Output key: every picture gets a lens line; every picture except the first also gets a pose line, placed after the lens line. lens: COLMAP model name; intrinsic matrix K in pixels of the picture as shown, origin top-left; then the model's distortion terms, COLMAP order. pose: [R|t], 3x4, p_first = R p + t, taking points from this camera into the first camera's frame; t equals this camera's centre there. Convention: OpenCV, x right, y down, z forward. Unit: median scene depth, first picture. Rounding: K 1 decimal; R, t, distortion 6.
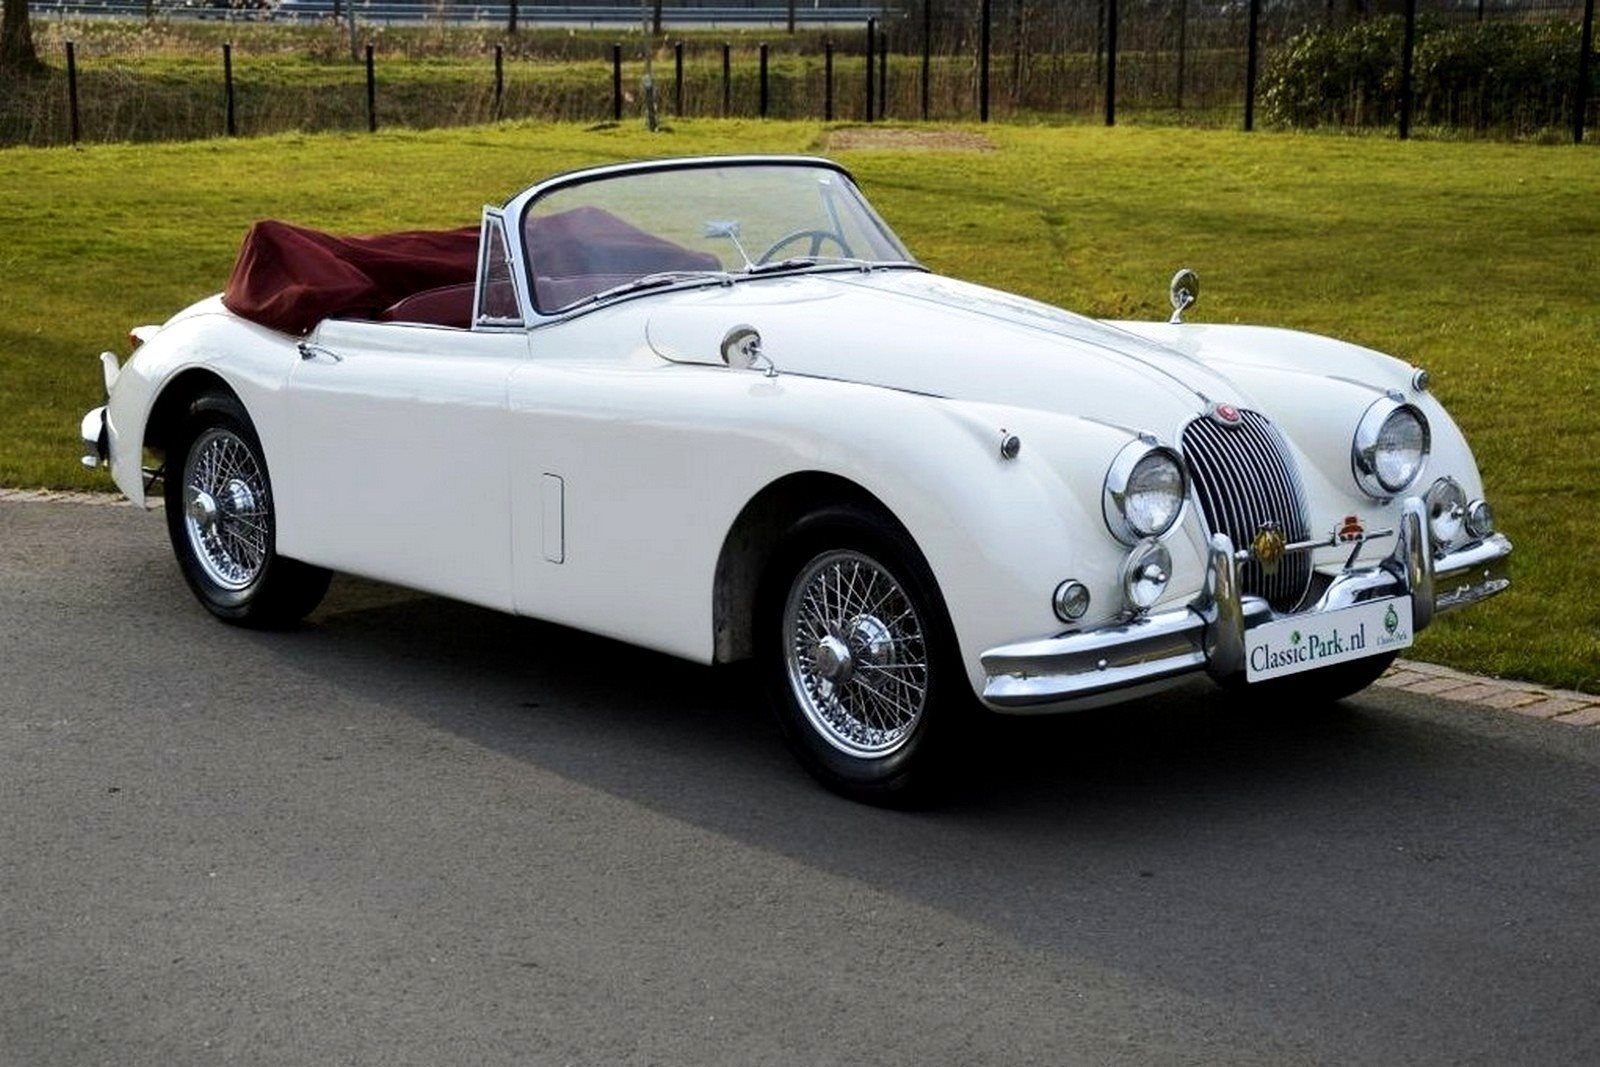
lens RADIAL K [[3344.1, 0, 807.8], [0, 3344.1, 548.1], [0, 0, 1]] dist [0.399149, 0.000000]
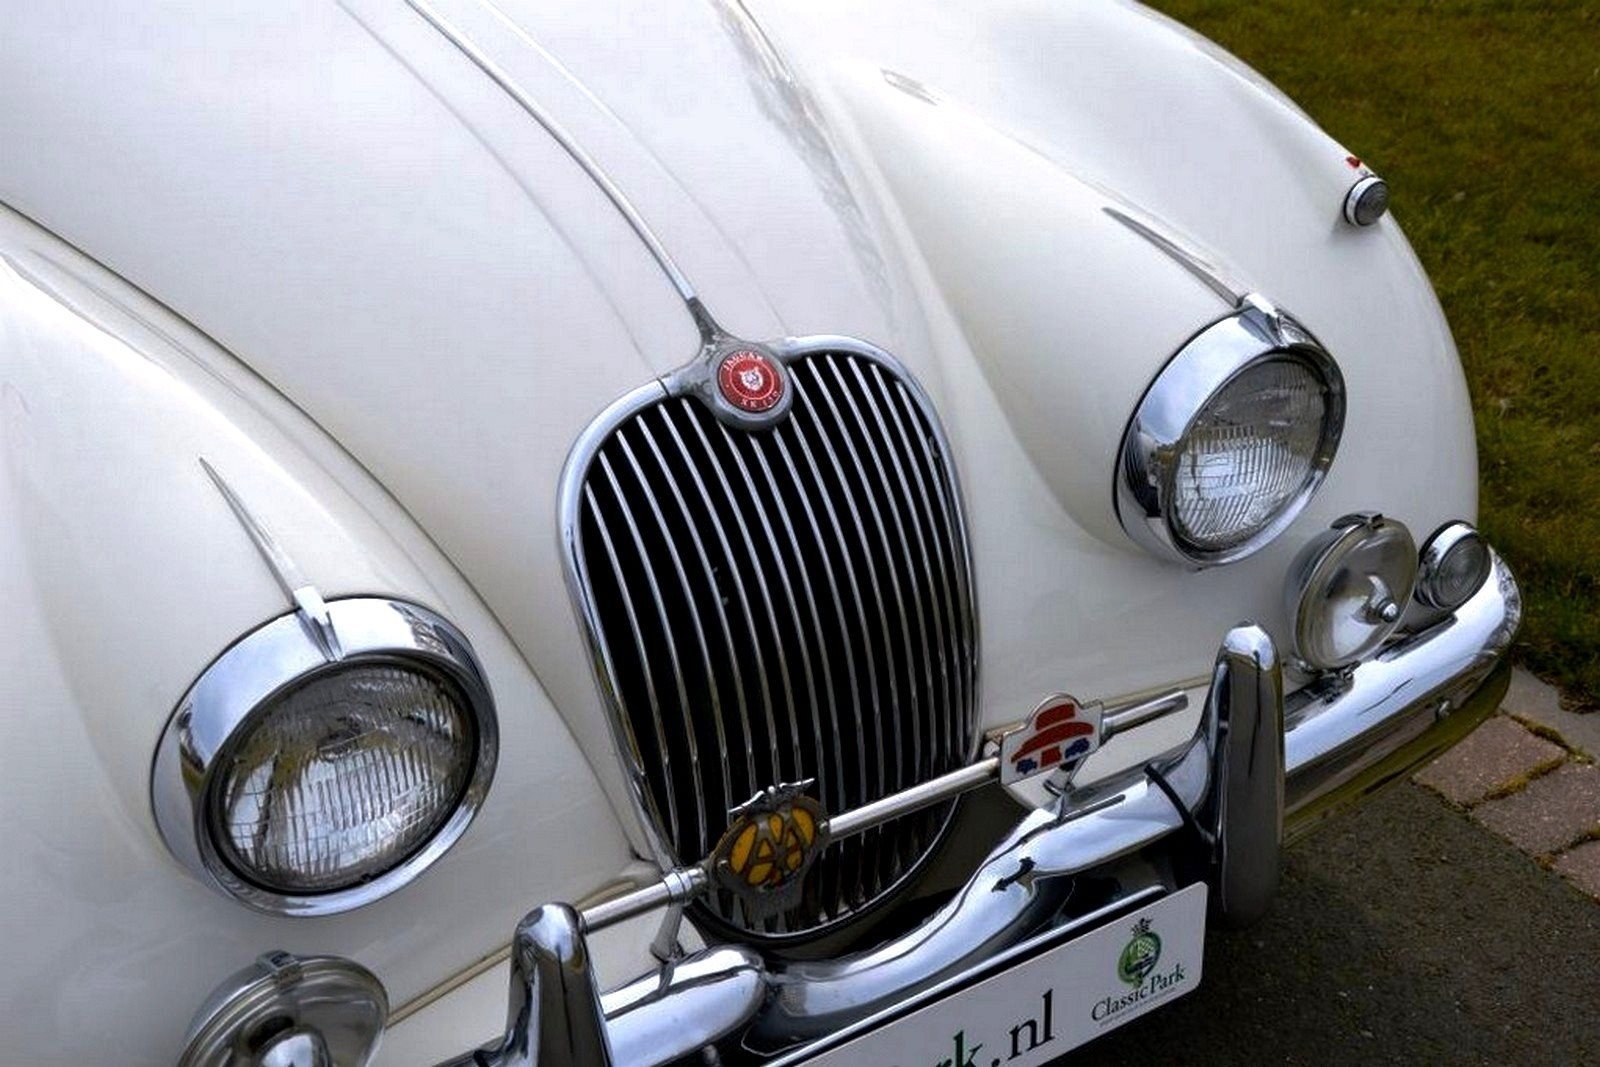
lens RADIAL K [[2180.3, 0, 797.9], [0, 2180.3, 538.4], [0, 0, 1]] dist [0.144245, 0.000000]
pose [[0.988330, 0.101507, -0.113577, 0.146340], [-0.052715, 0.927462, 0.370183, -0.102406], [0.142914, -0.359876, 0.921990, 0.728250]]
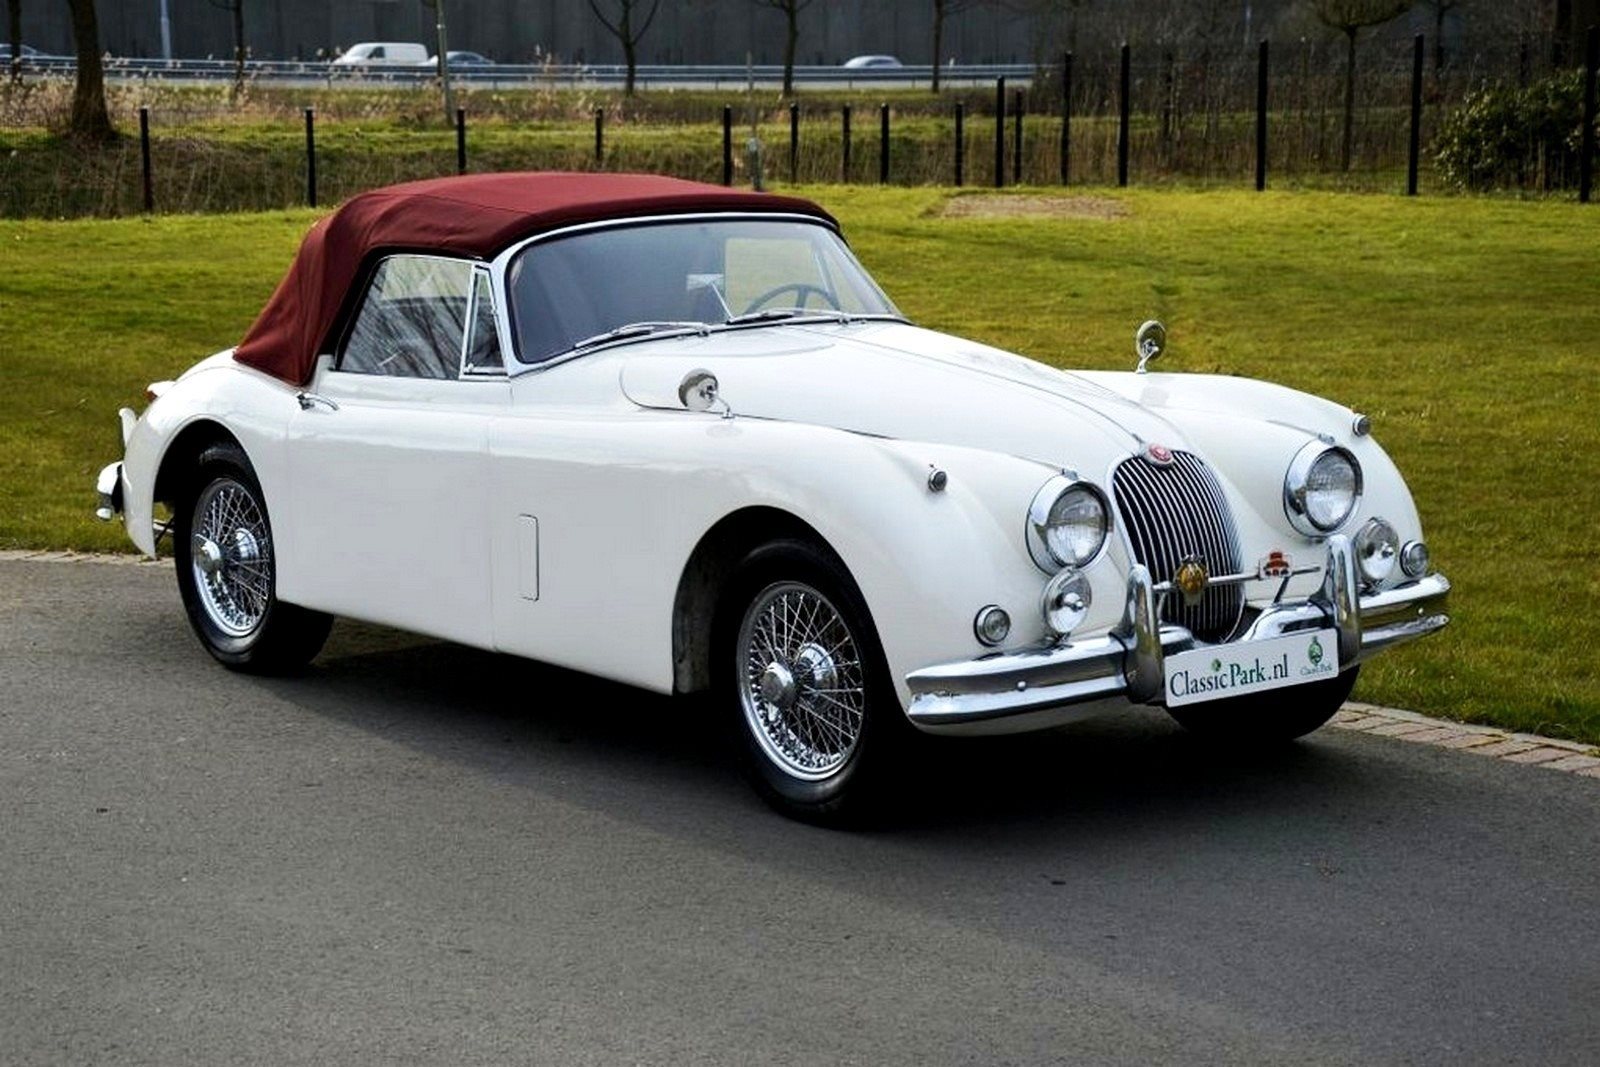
lens RADIAL K [[3827.8, 0, 805.8], [0, 3827.8, 543.6], [0, 0, 1]] dist [0.540816, 0.000000]
pose [[0.998706, 0.002733, -0.050778, 0.070272], [-0.004514, 0.999377, -0.034998, 0.028188], [0.050651, 0.035182, 0.998097, -0.184958]]
